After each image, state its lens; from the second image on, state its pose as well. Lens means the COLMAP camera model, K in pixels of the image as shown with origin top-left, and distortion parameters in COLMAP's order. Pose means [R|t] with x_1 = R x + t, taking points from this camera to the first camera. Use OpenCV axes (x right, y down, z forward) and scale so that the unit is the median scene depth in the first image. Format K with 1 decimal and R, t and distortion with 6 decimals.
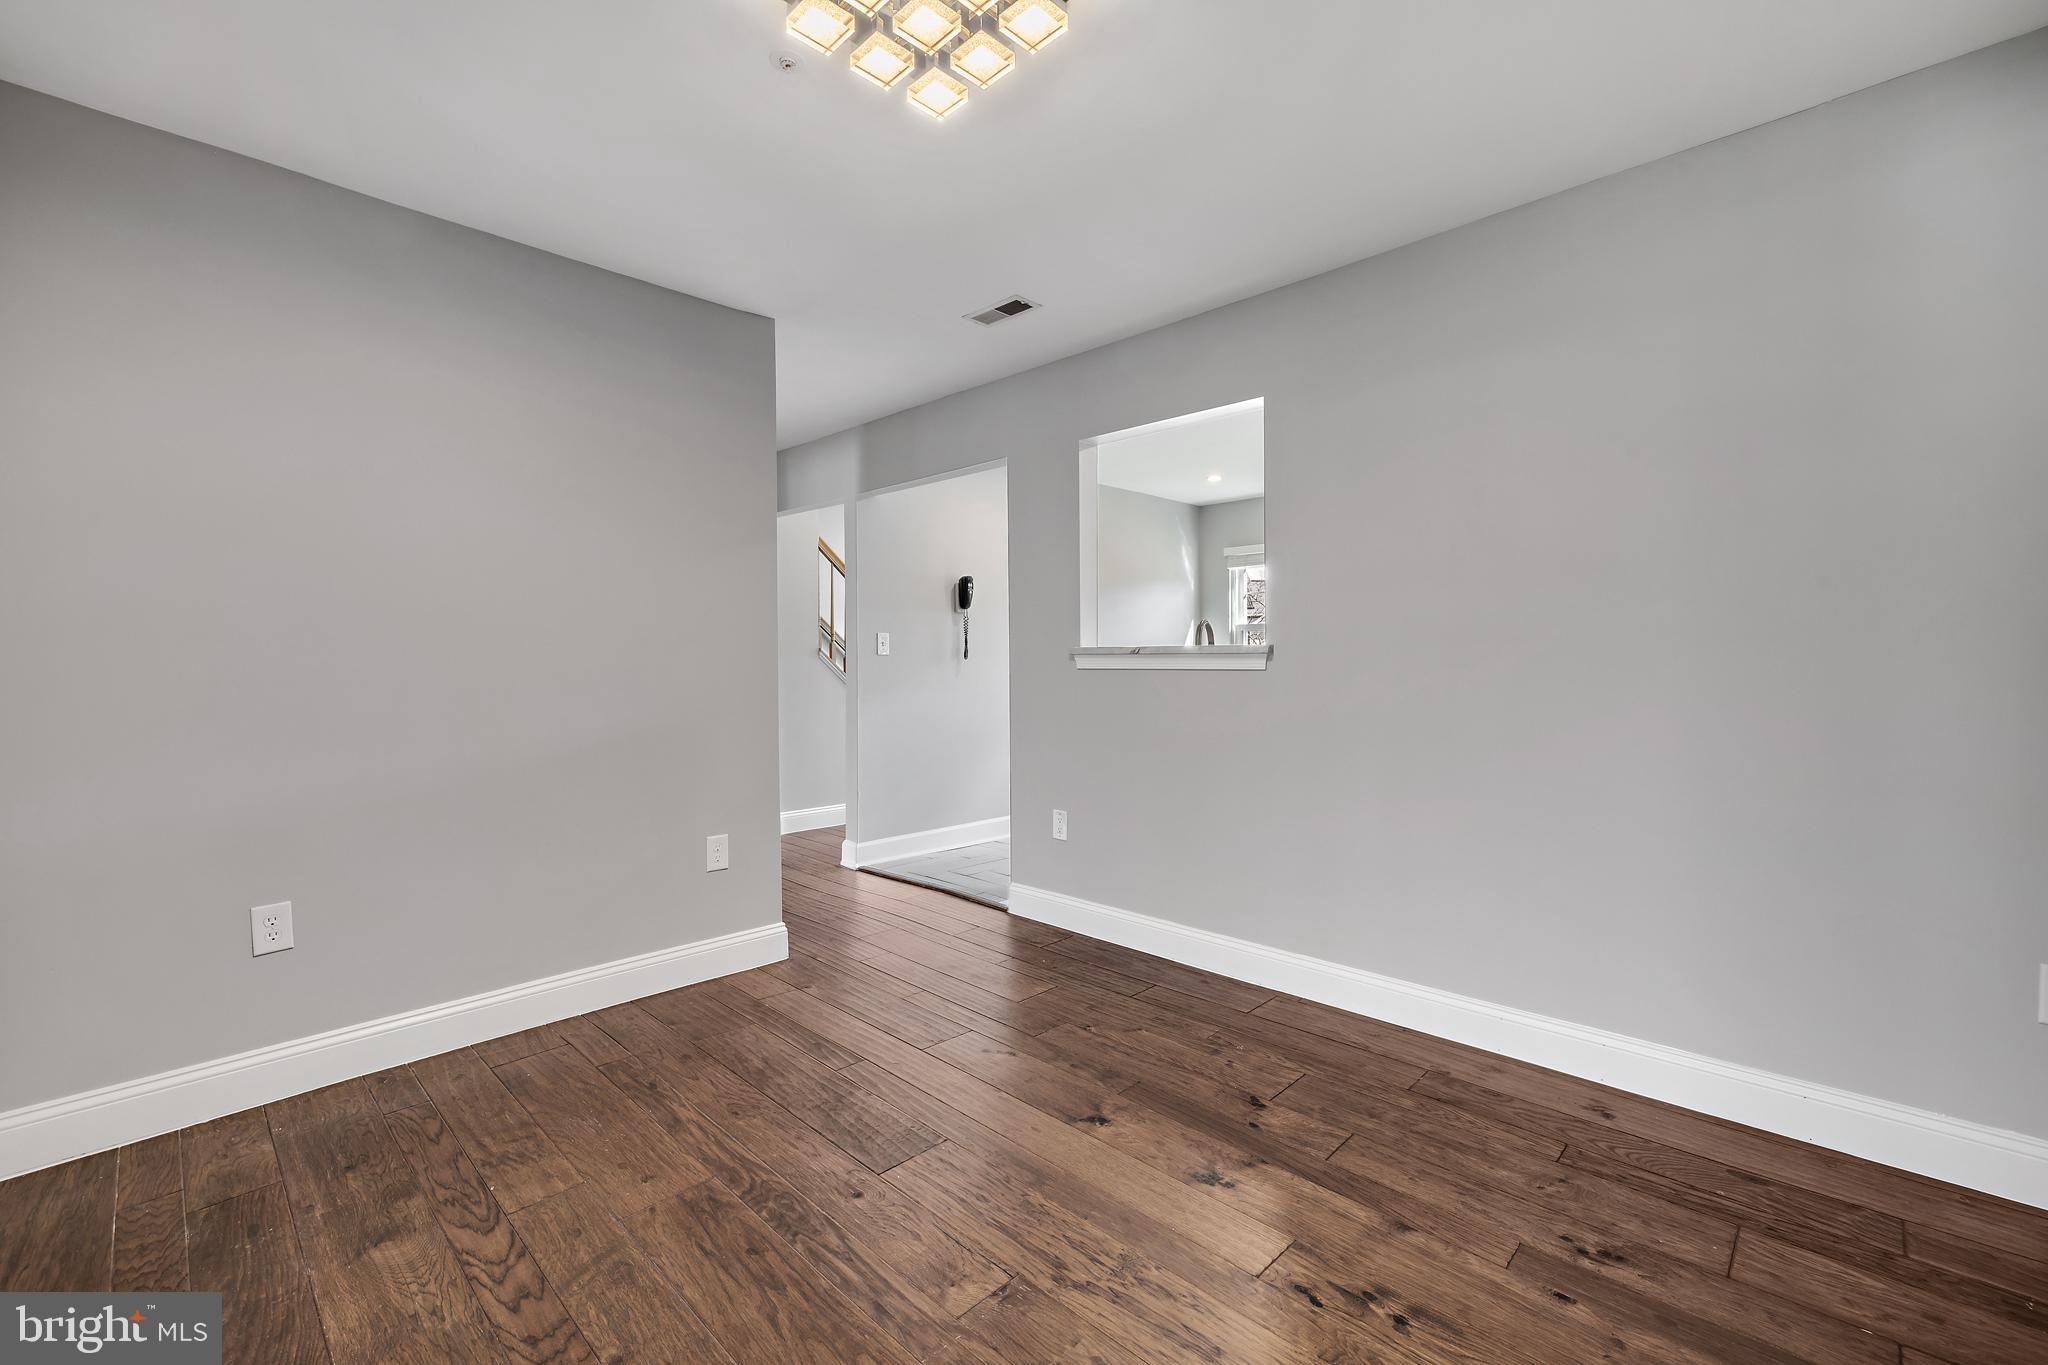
lens RADIAL K [[862.2, 0, 1019.3], [0, 862.2, 672.6], [0, 0, 1]] dist [-0.000873, 0.000223]
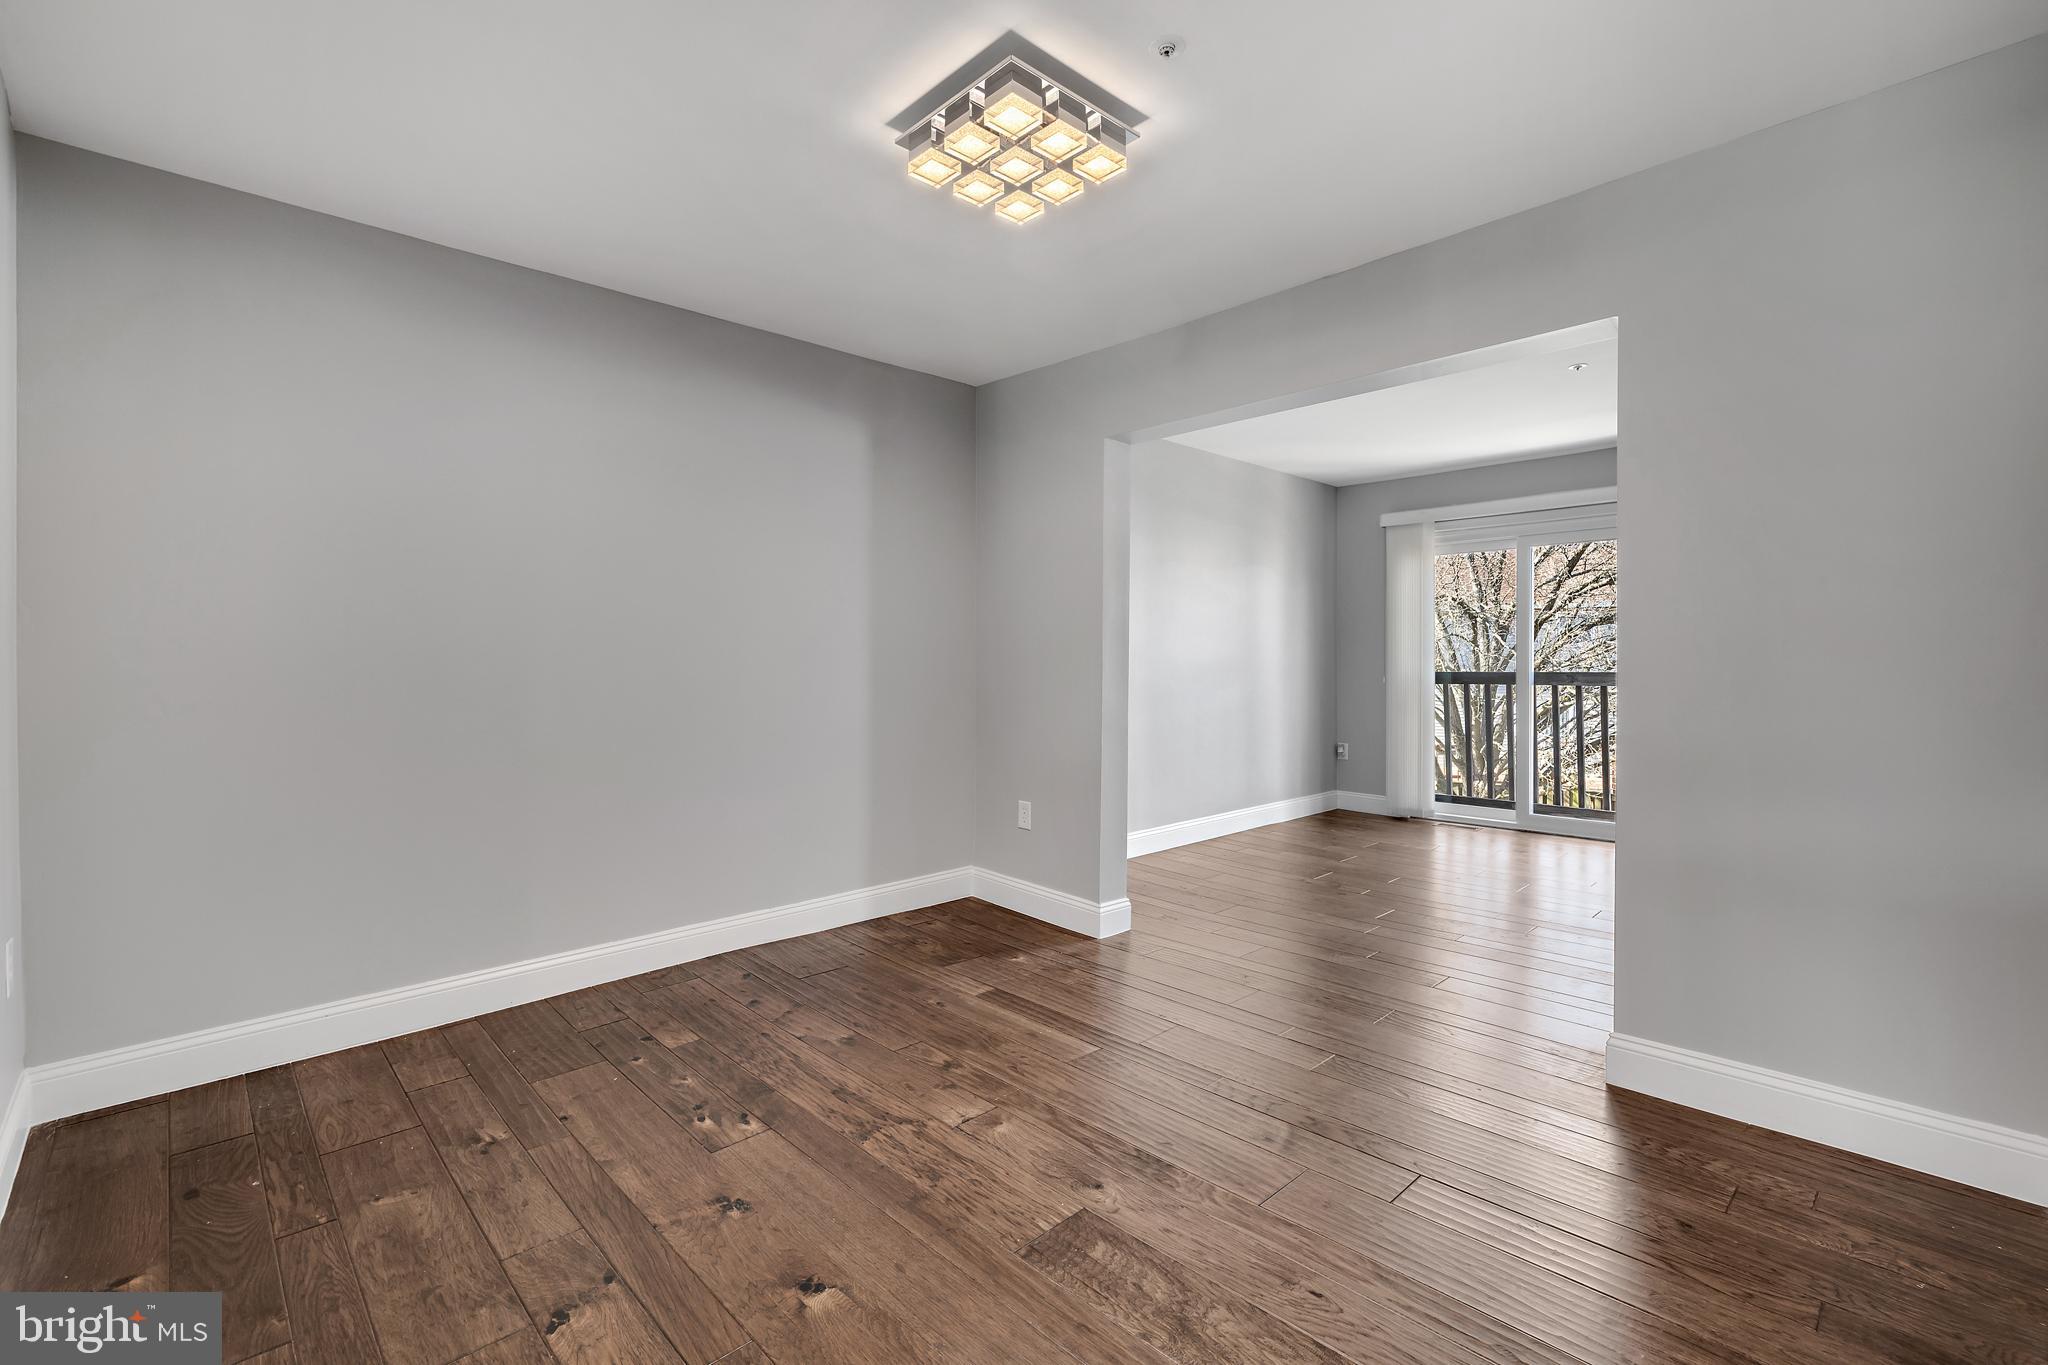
lens RADIAL K [[902.0, 0, 1020.9], [0, 902.0, 658.2], [0, 0, 1]] dist [0.000483, -0.000035]
pose [[-0.999613, 0.005801, 0.027199, -0.140604], [0.006042, 0.999943, 0.008770, -0.029220], [-0.027147, 0.008931, -0.999592, 2.236793]]
